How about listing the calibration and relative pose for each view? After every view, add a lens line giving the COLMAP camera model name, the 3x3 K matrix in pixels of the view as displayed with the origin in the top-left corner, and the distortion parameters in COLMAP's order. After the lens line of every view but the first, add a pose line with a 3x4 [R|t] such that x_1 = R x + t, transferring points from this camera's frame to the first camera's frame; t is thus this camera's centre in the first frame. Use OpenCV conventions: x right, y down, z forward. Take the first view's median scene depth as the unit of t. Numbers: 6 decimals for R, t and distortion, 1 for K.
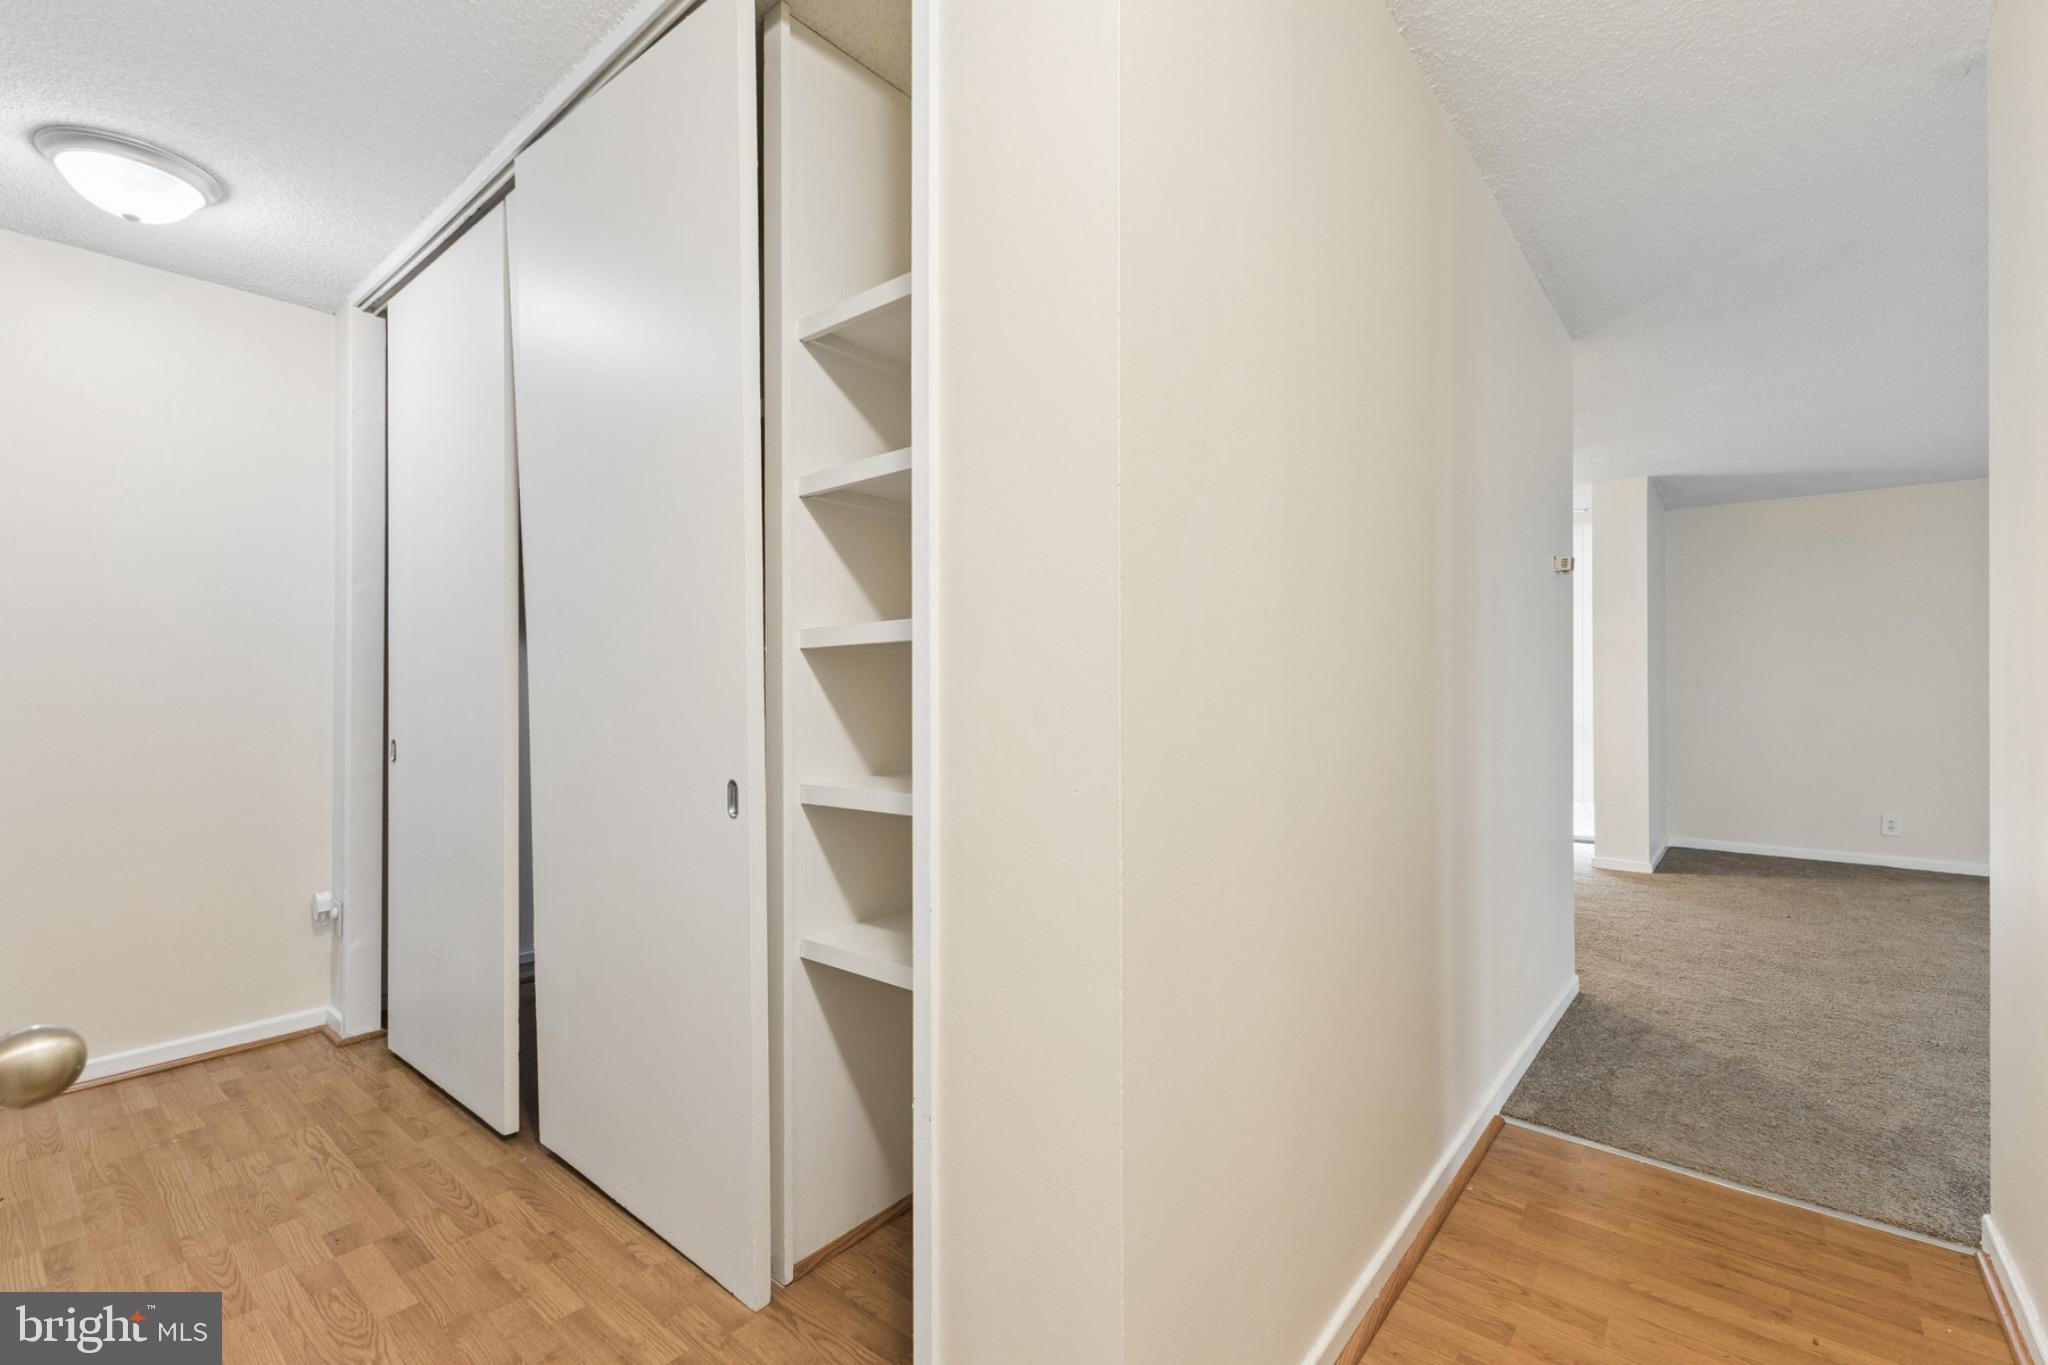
lens RADIAL K [[883.5, 0, 1024.1], [0, 883.5, 687.8], [0, 0, 1]] dist [0.003977, -0.002519]
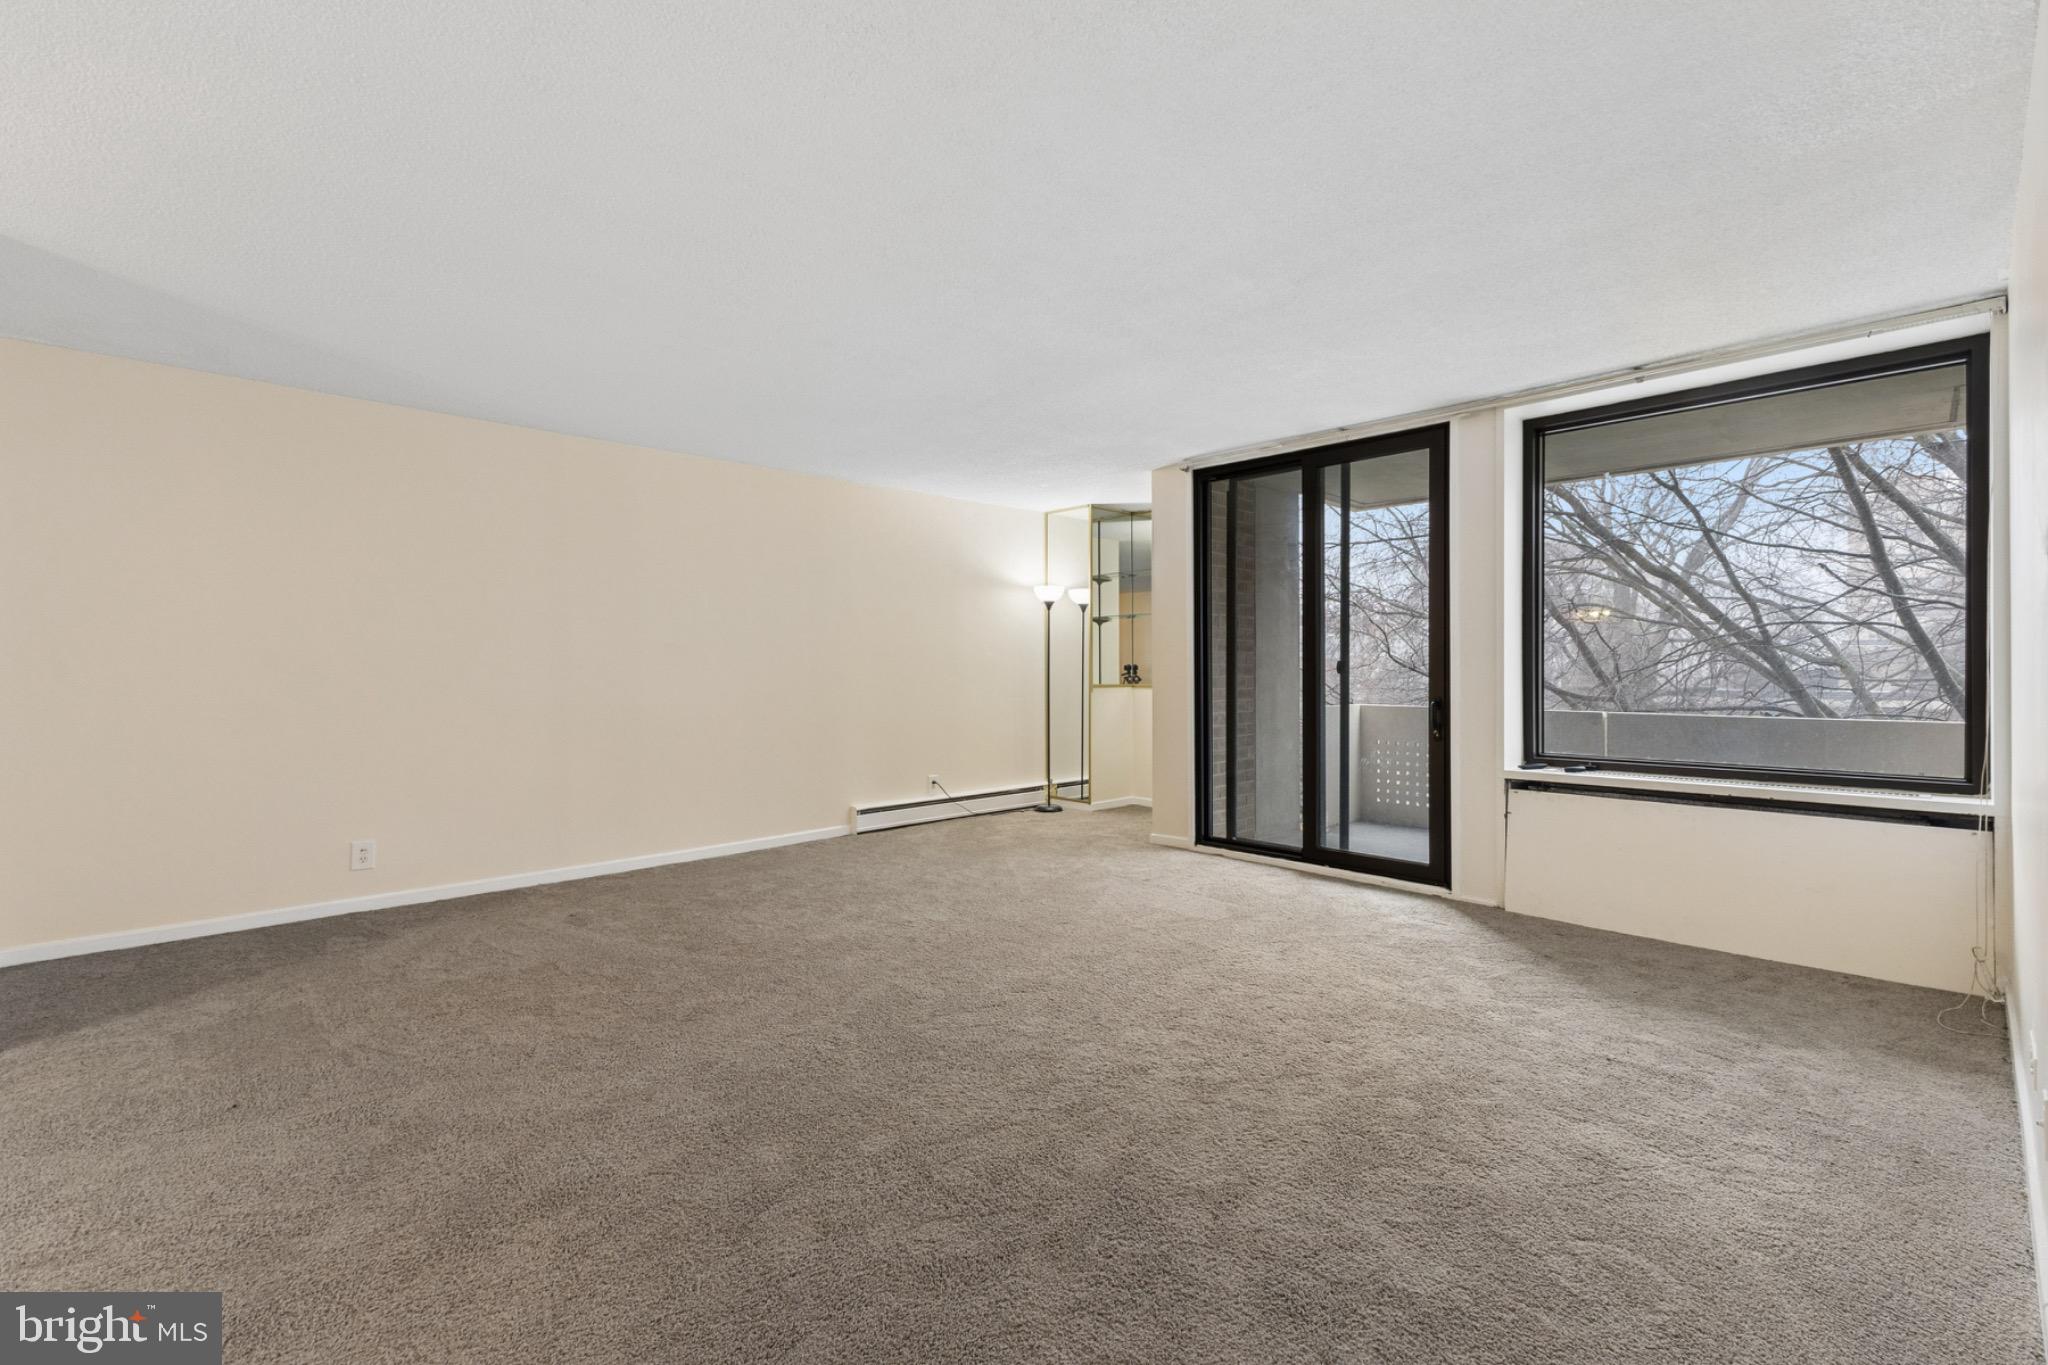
lens RADIAL K [[883.5, 0, 1031.8], [0, 883.5, 672.5], [0, 0, 1]] dist [0.003977, -0.002519]
pose [[0.105073, 0.000947, 0.994464, 0.300827], [-0.001784, 0.999998, -0.000764, 0.000920], [-0.994463, -0.001694, 0.105074, 0.365549]]
